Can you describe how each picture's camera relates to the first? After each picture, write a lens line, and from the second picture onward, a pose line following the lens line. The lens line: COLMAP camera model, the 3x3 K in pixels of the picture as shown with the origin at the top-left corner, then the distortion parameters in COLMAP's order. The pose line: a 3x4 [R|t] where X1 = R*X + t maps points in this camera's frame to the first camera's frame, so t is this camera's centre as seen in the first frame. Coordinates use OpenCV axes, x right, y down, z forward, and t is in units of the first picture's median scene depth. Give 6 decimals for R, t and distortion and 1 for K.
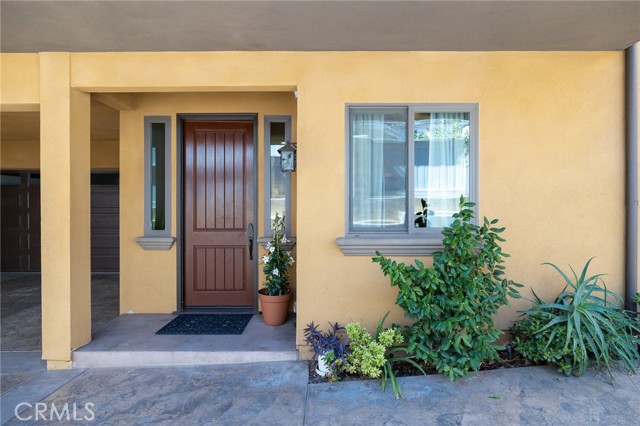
lens RADIAL K [[290.2, 0, 320.0], [0, 290.2, 212.0], [0, 0, 1]] dist [-0.004180, 0.000508]
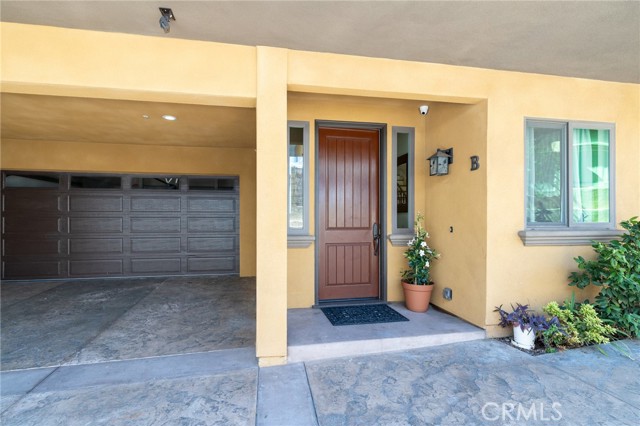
lens RADIAL K [[252.2, 0, 320.2], [0, 252.2, 219.4], [0, 0, 1]] dist [0.002024, -0.000001]
pose [[0.988143, -0.001120, 0.153531, -0.757172], [0.001591, 0.999994, -0.002943, 0.036953], [-0.153527, 0.003153, 0.988139, 0.097943]]
